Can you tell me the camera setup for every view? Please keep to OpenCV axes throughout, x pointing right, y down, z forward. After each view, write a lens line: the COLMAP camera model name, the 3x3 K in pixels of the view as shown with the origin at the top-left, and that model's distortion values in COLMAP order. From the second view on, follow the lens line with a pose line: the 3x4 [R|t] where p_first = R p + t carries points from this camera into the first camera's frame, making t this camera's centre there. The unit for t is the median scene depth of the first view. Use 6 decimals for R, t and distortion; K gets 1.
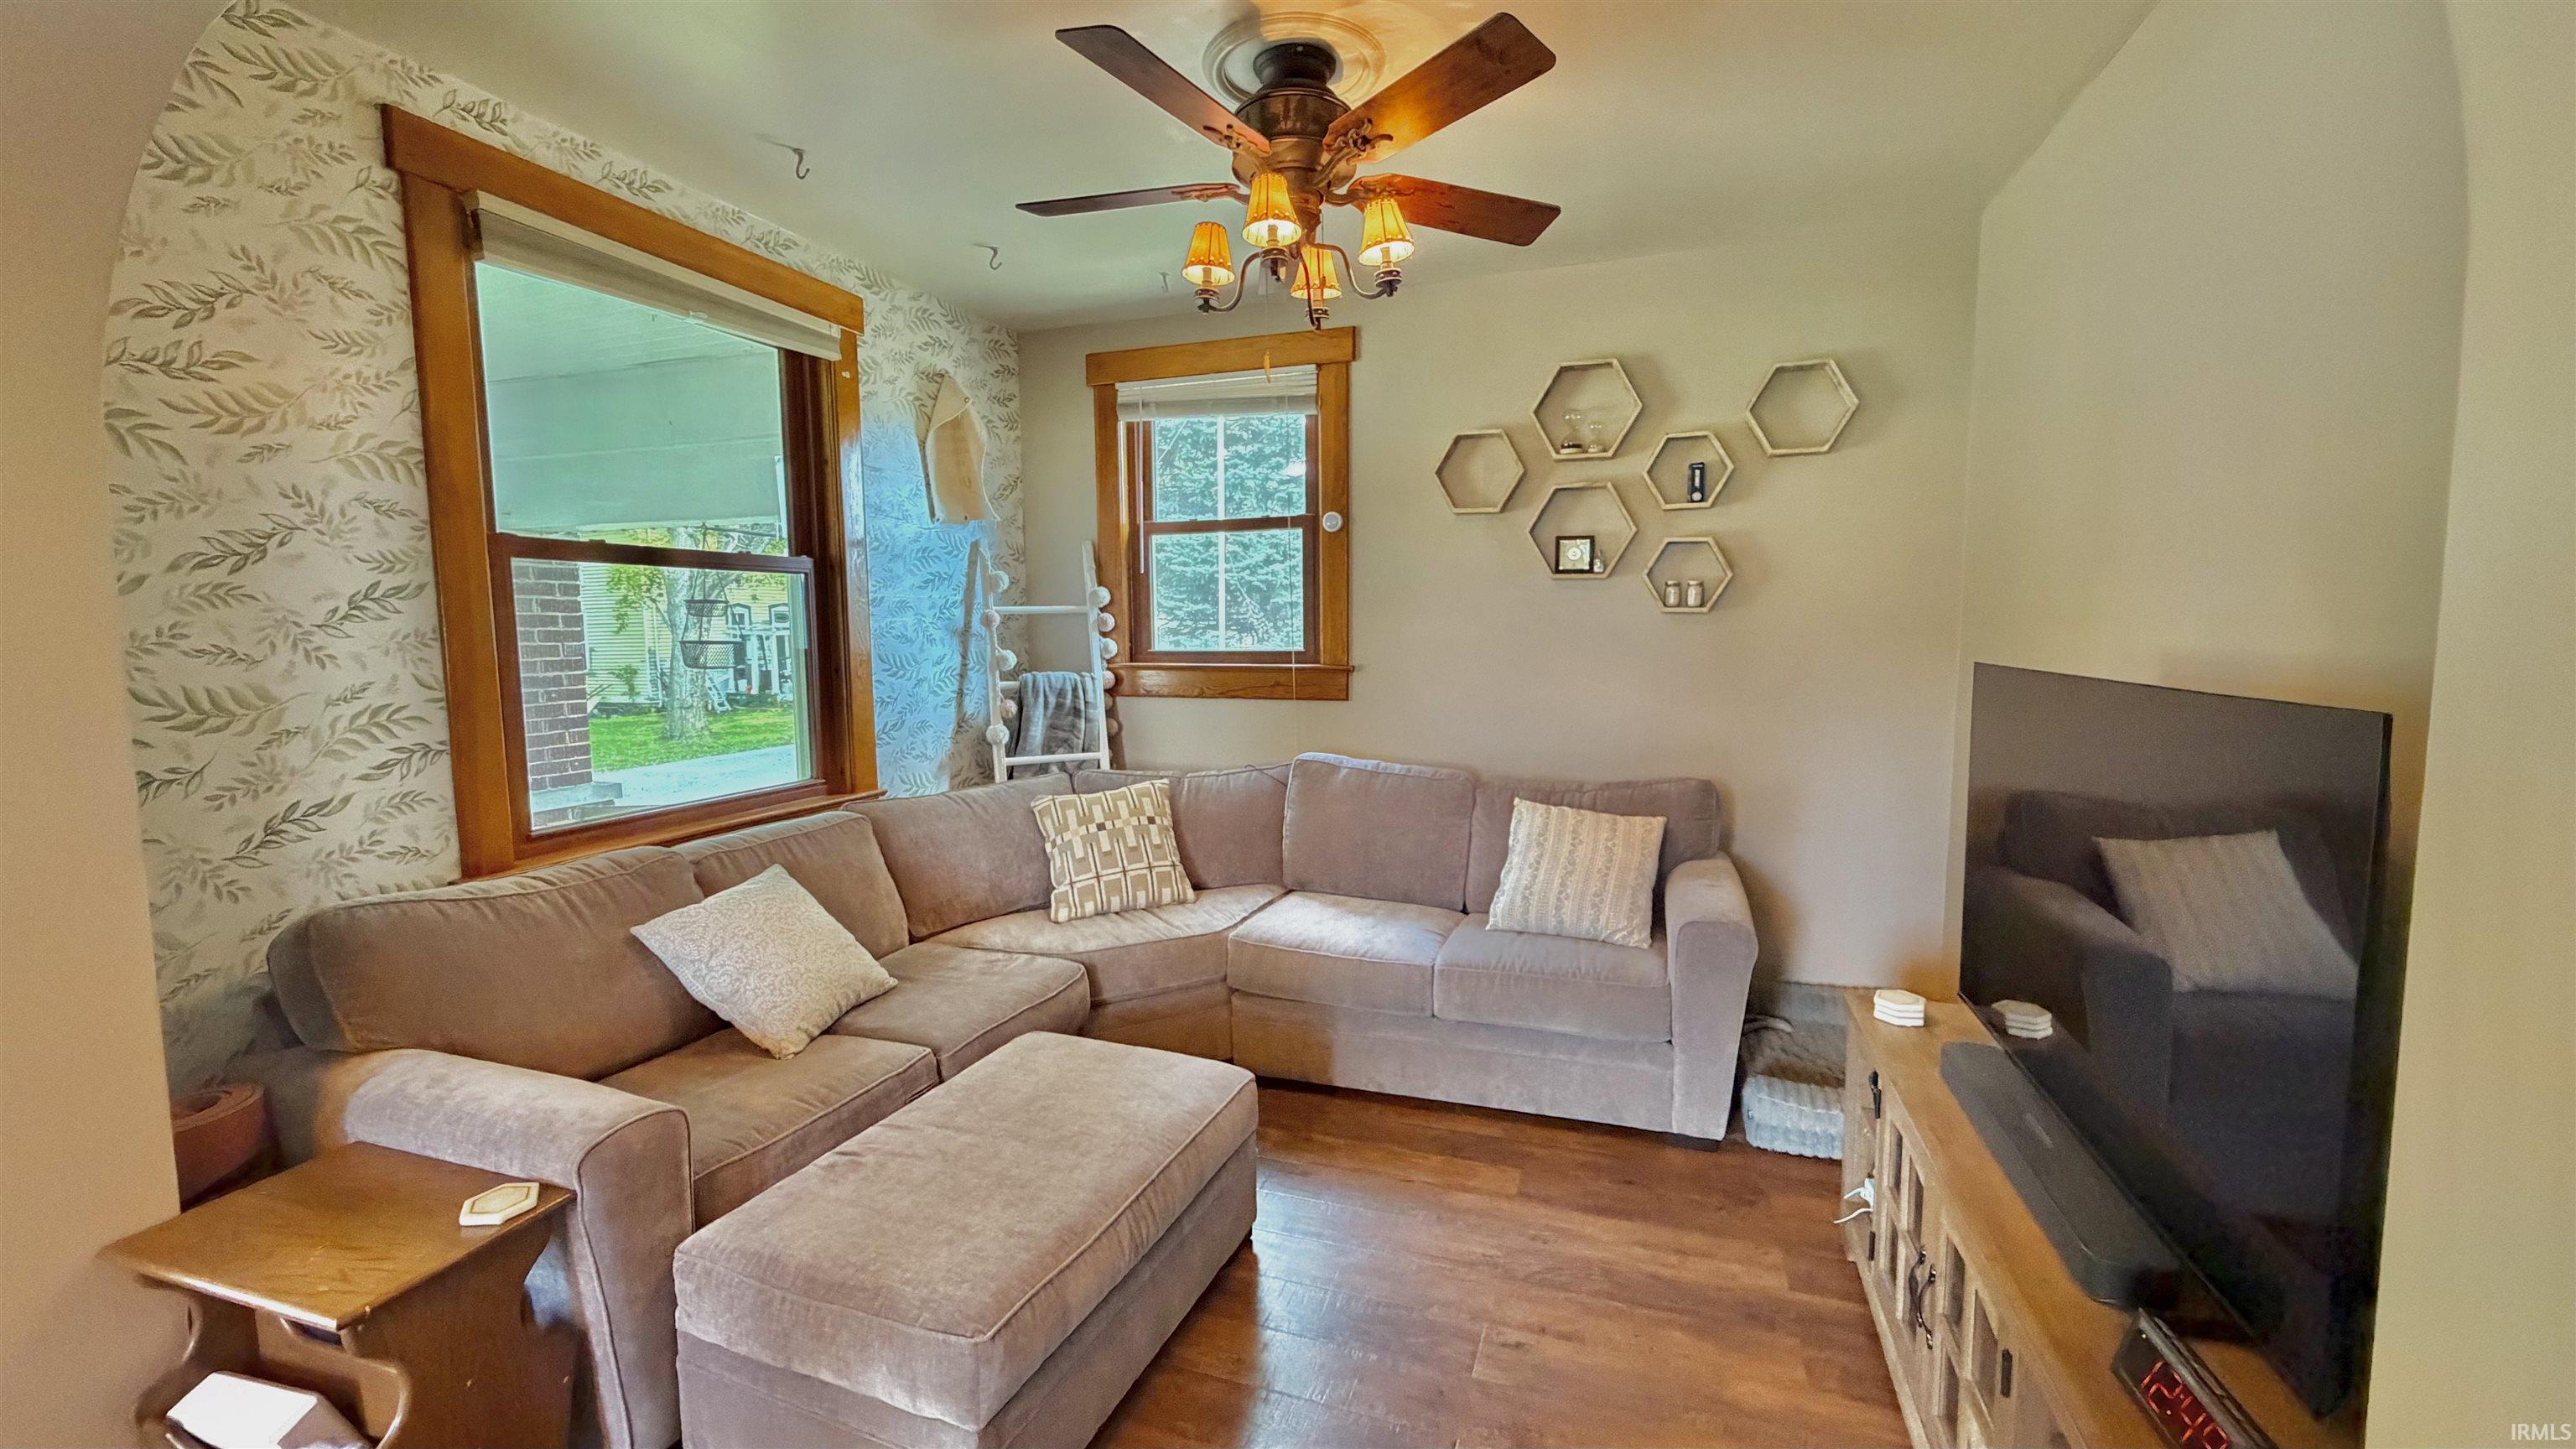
lens RADIAL K [[1023.5, 0, 1288.0], [0, 1023.5, 724.5], [0, 0, 1]] dist [-0.000934, -0.000334]
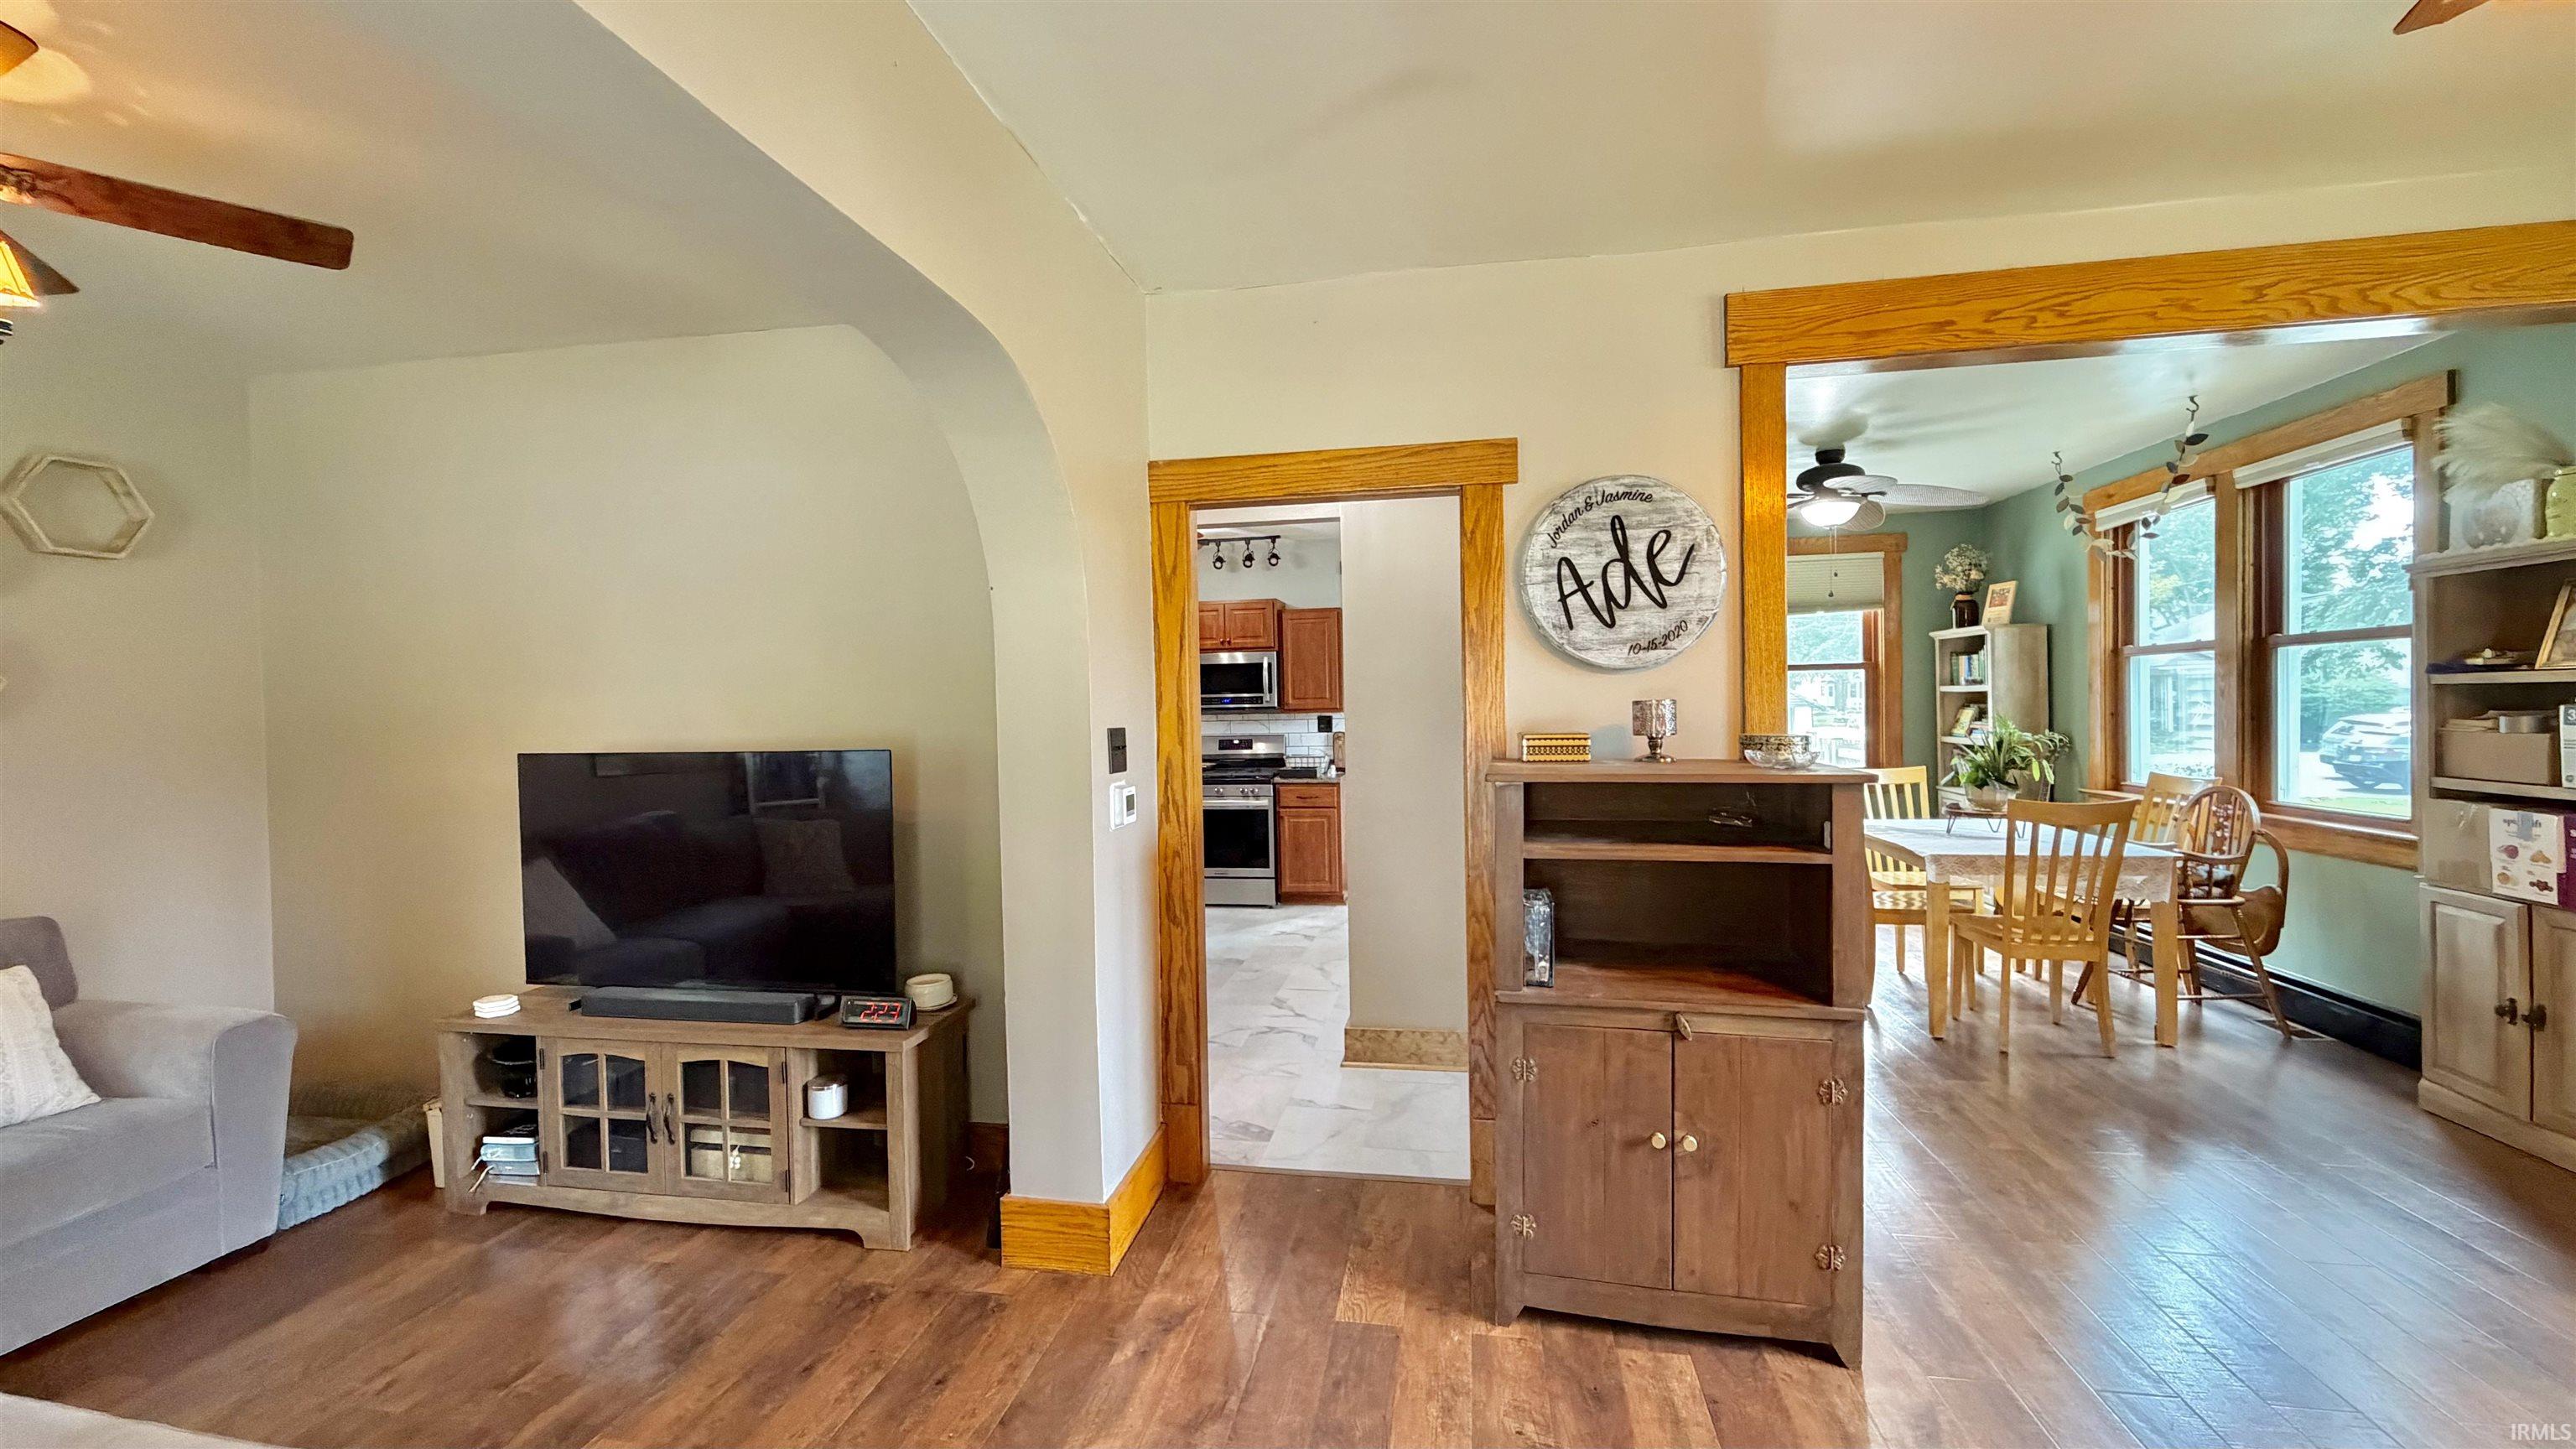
lens RADIAL K [[1023.5, 0, 1288.0], [0, 1023.5, 724.5], [0, 0, 1]] dist [-0.000934, -0.000334]
pose [[-0.155452, -0.006868, 0.987820, -0.594337], [0.115671, 0.992970, 0.025107, -0.007581], [-0.981048, 0.118165, -0.153564, 0.080672]]
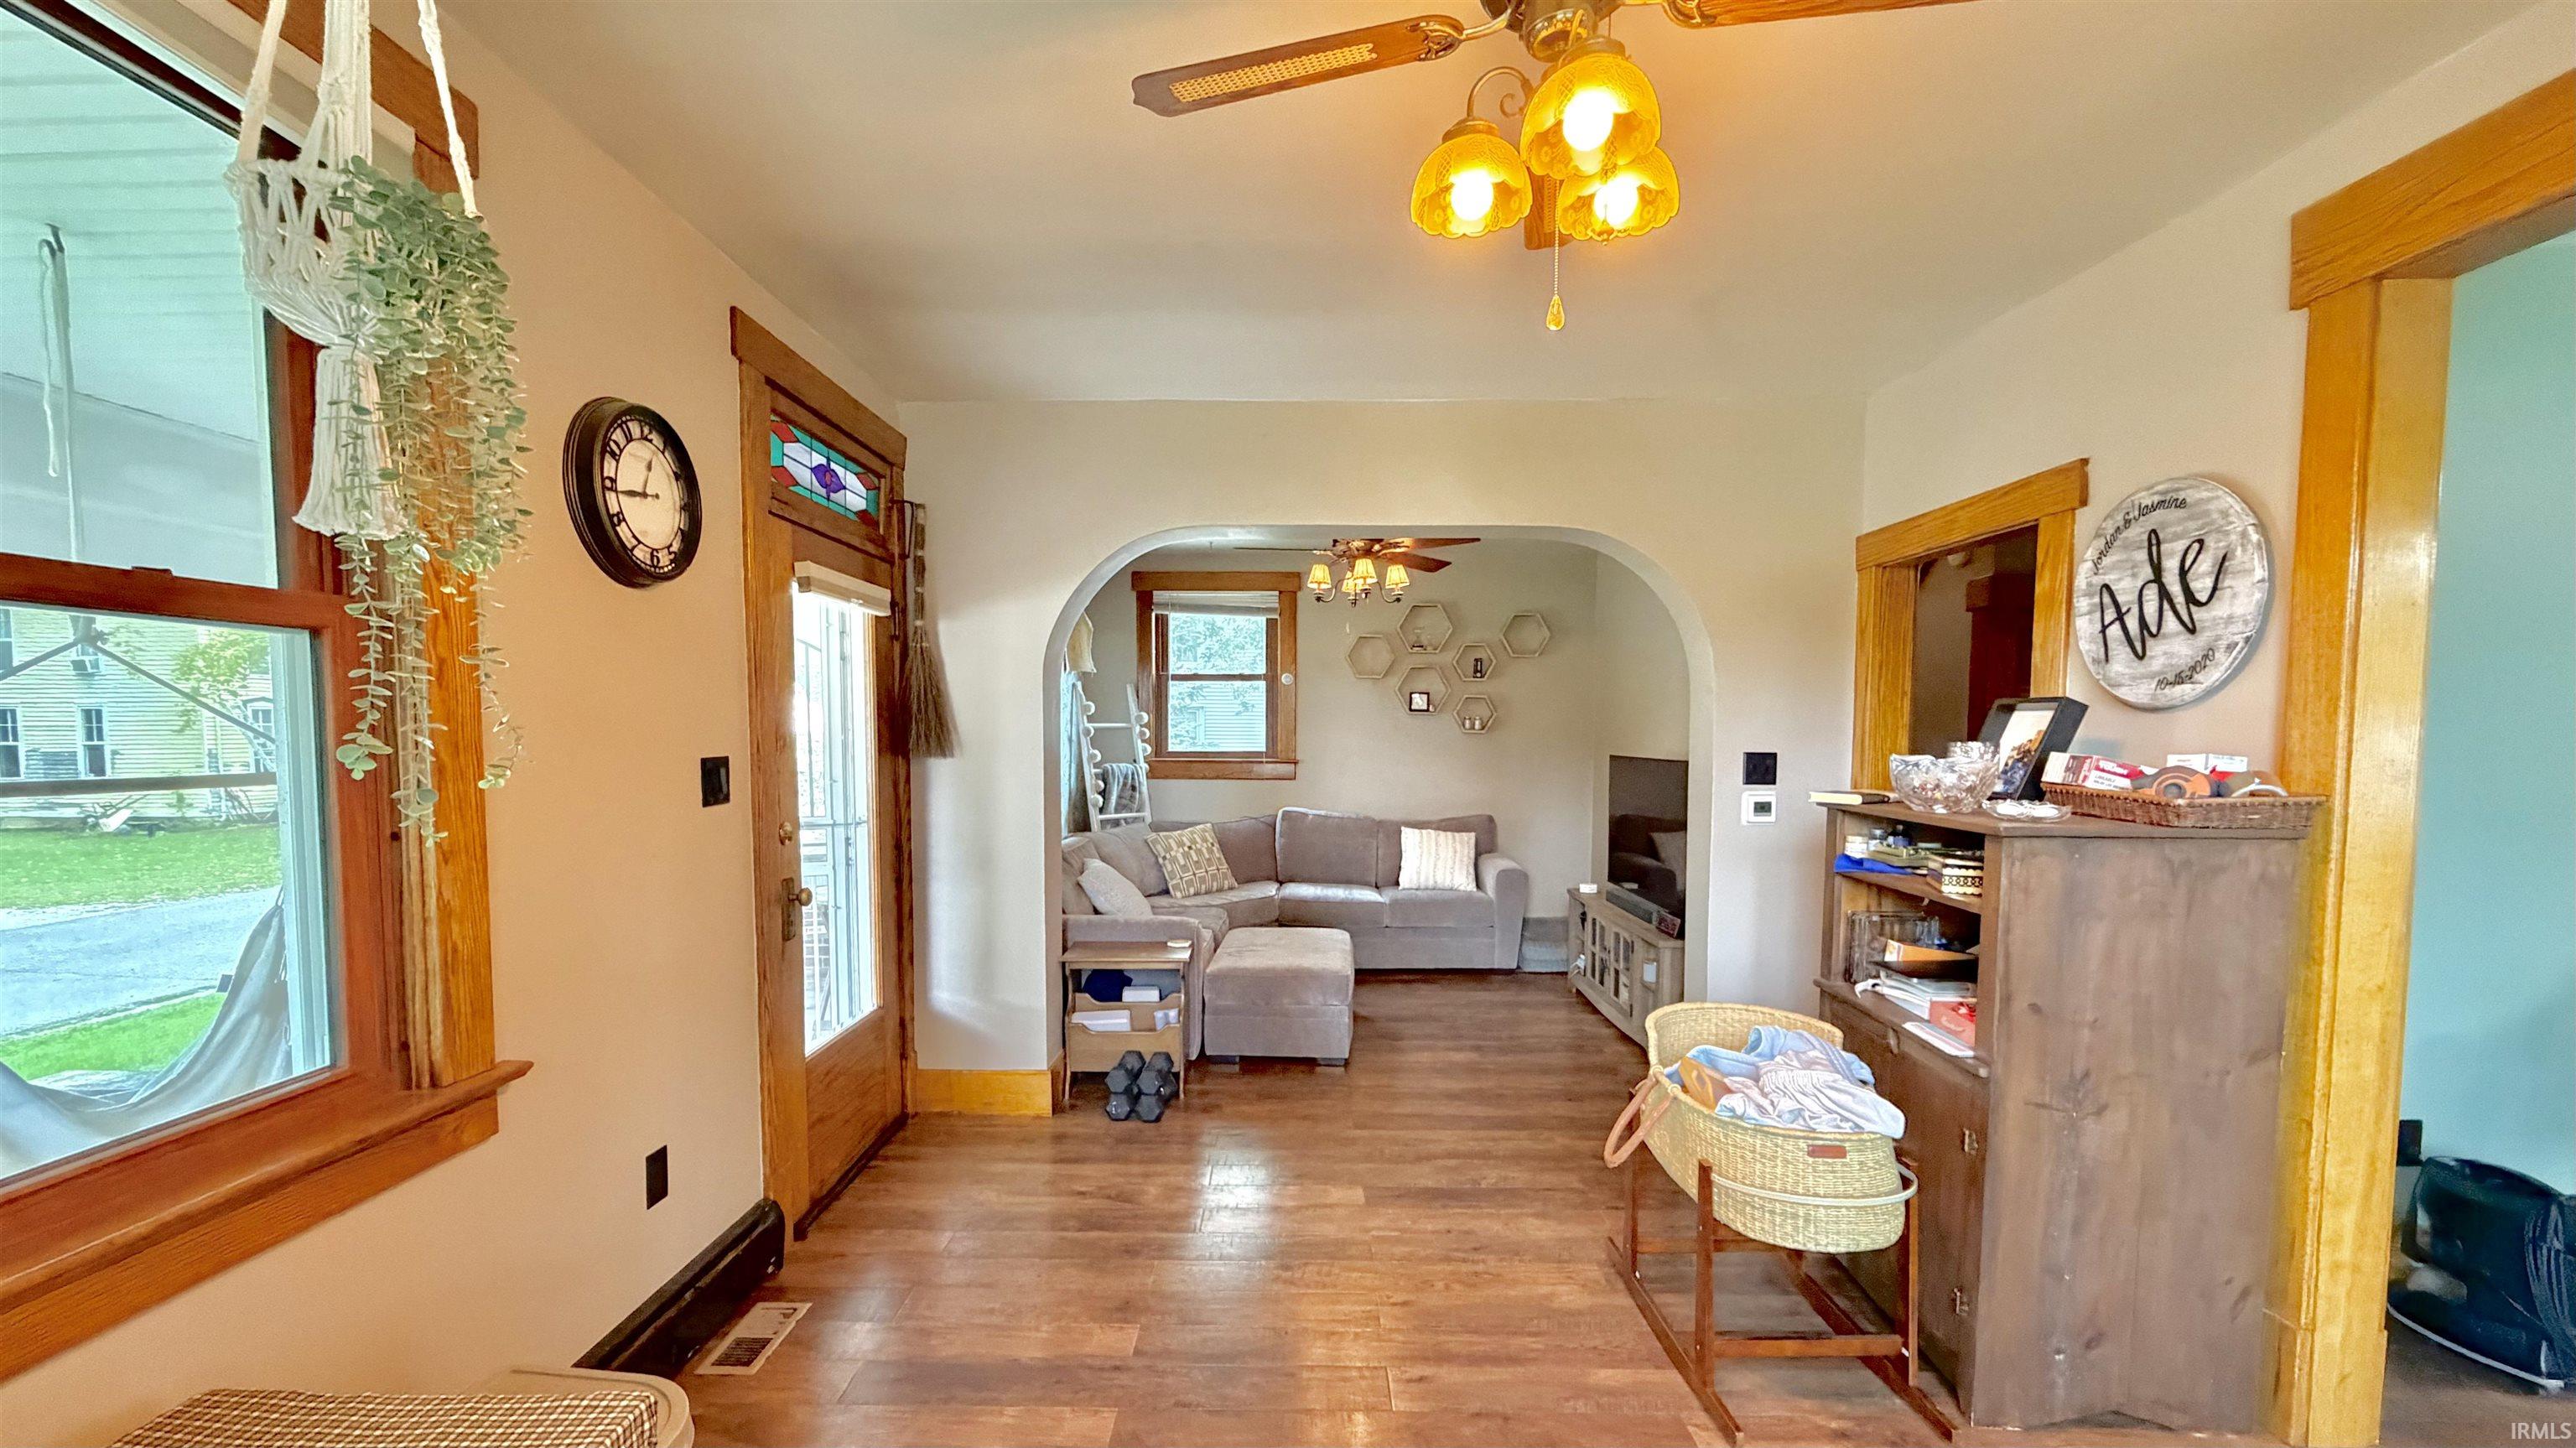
lens RADIAL K [[1035.8, 0, 1280.4], [0, 1035.8, 797.2], [0, 0, 1]] dist [-0.002335, -0.000395]
pose [[0.947913, -0.008276, 0.318422, -0.626500], [0.019325, 0.999315, -0.031555, 0.073100], [-0.317943, 0.036065, 0.947424, -0.798442]]
